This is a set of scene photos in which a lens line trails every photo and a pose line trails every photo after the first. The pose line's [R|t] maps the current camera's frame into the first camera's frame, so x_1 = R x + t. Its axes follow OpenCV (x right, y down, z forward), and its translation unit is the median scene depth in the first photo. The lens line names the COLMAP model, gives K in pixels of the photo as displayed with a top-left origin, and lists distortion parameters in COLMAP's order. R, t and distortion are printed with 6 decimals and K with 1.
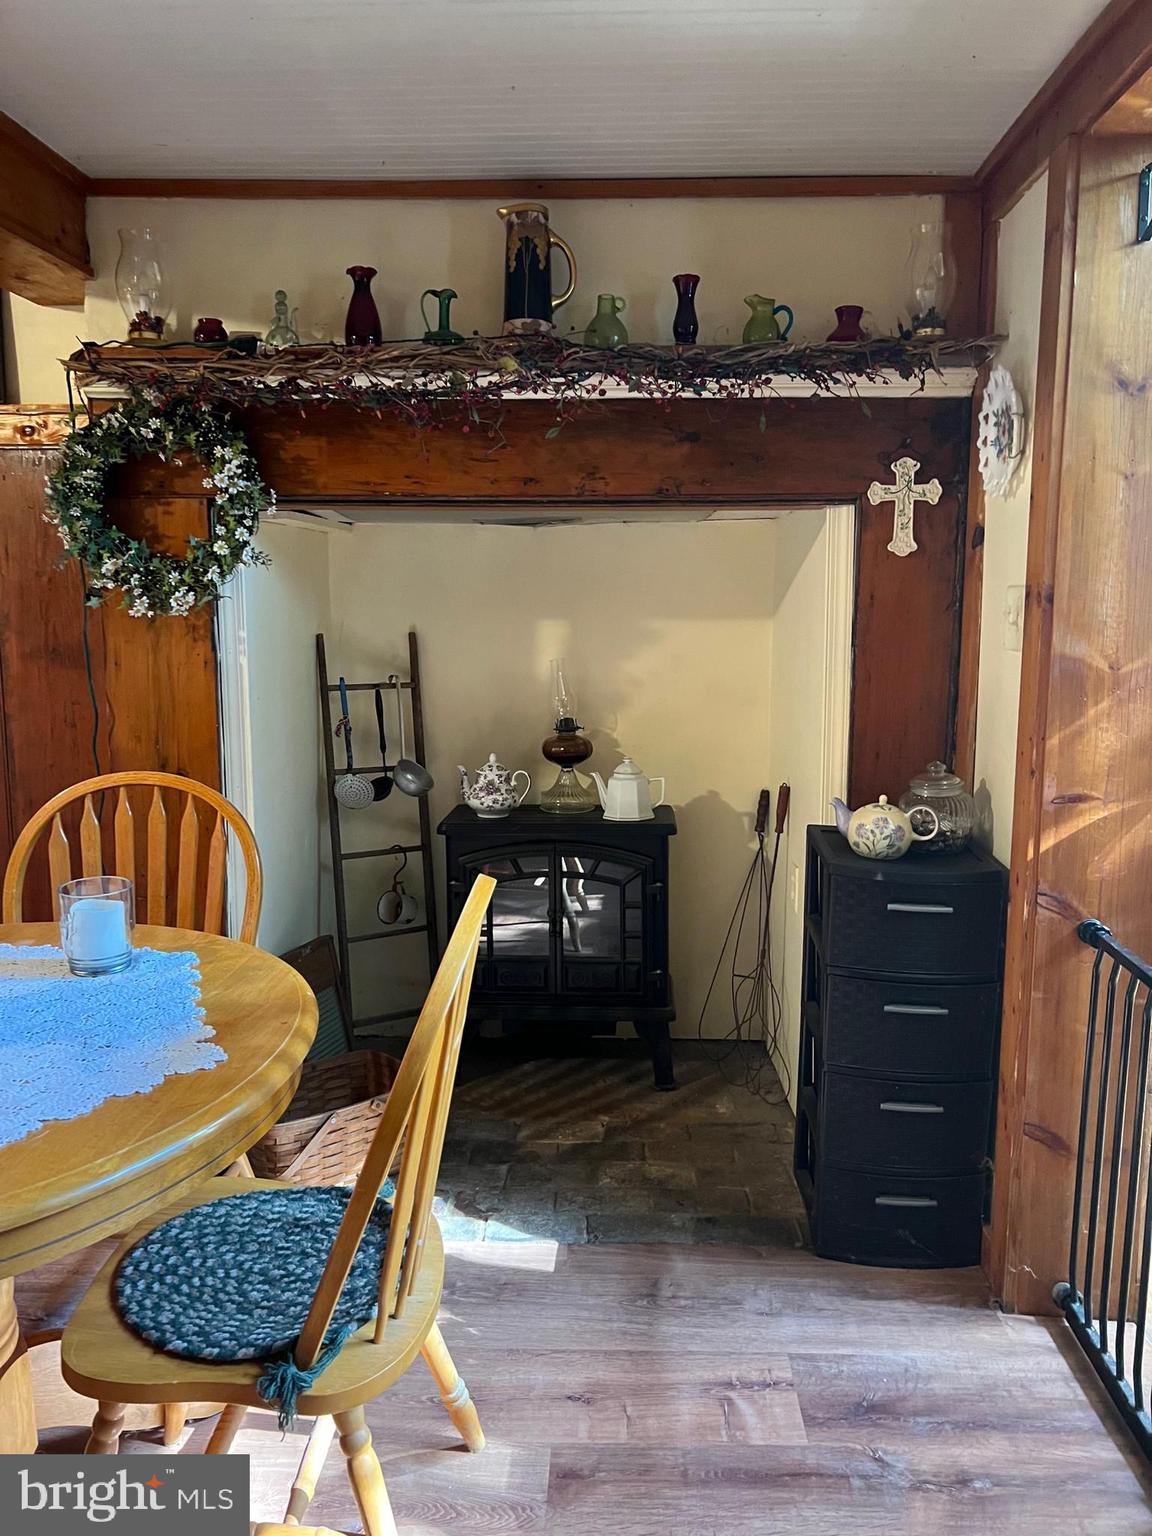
lens RADIAL K [[1251.8, 0, 572.0], [0, 1251.8, 770.6], [0, 0, 1]] dist [0.004734, -0.003675]
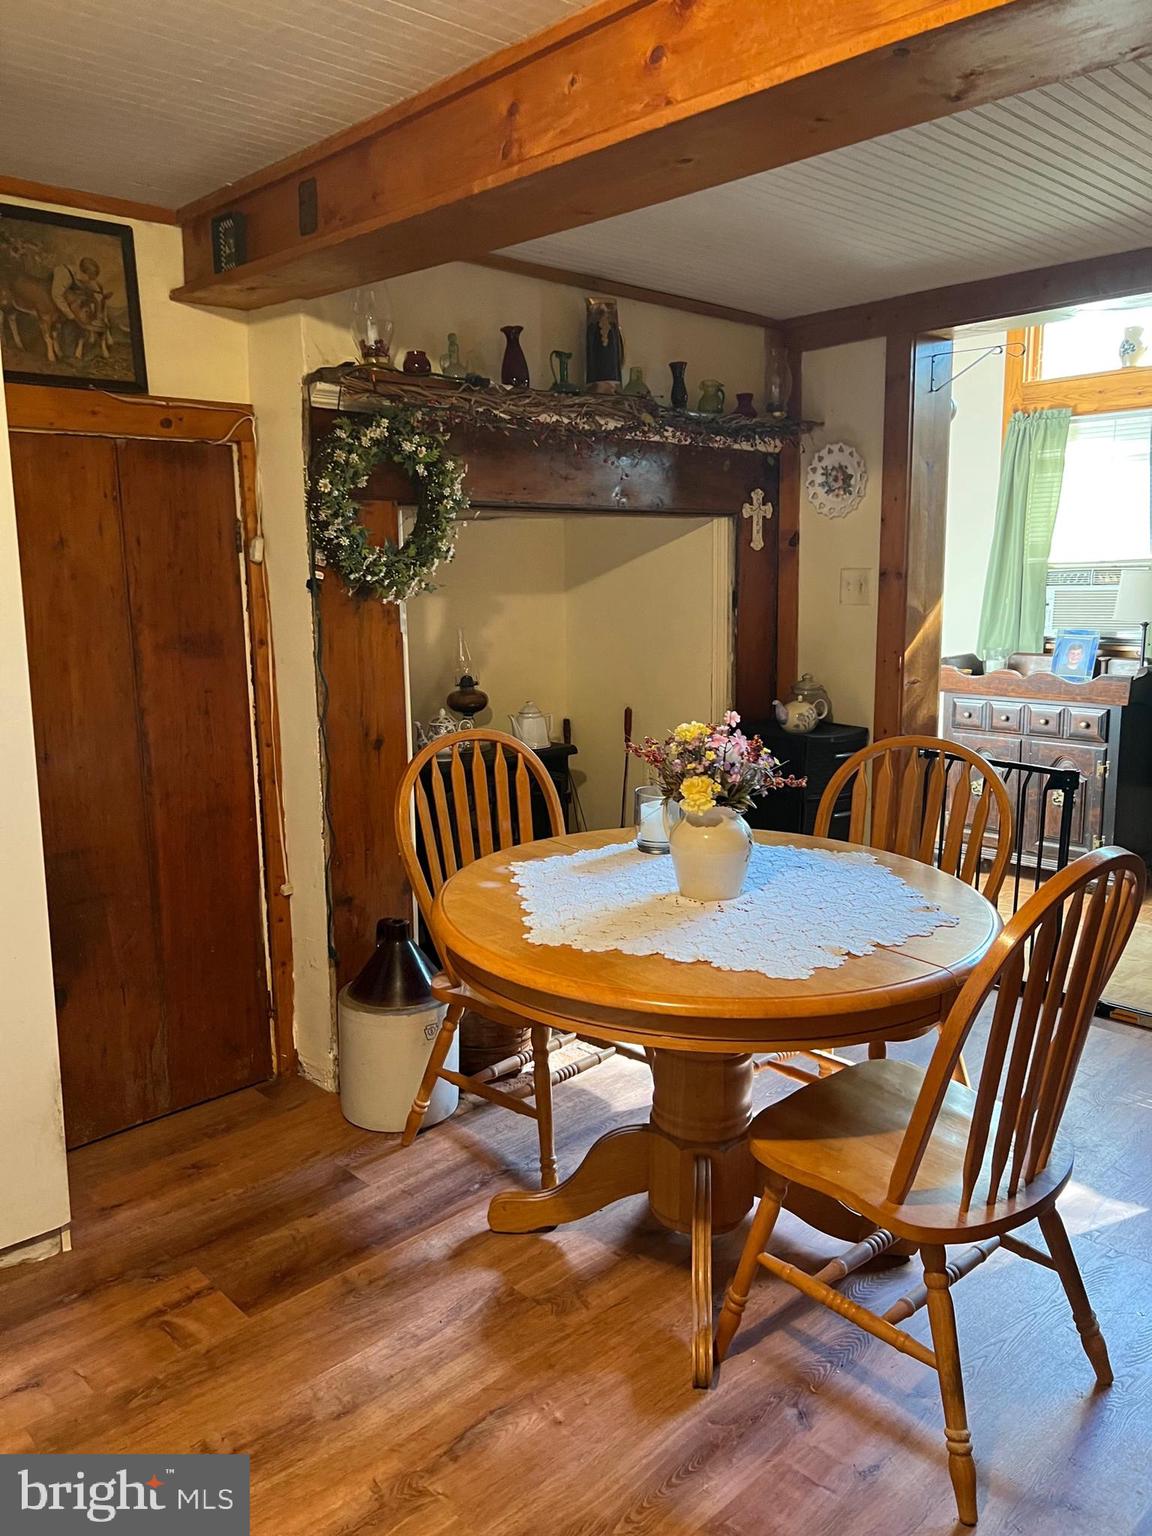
lens RADIAL K [[1162.3, 0, 576.8], [0, 1162.3, 766.7], [0, 0, 1]] dist [0.038806, -0.031828]
pose [[0.684157, -0.135085, 0.716715, -1.011899], [0.112881, 0.990469, 0.078928, -0.038189], [-0.720546, 0.026904, 0.692885, 0.127722]]
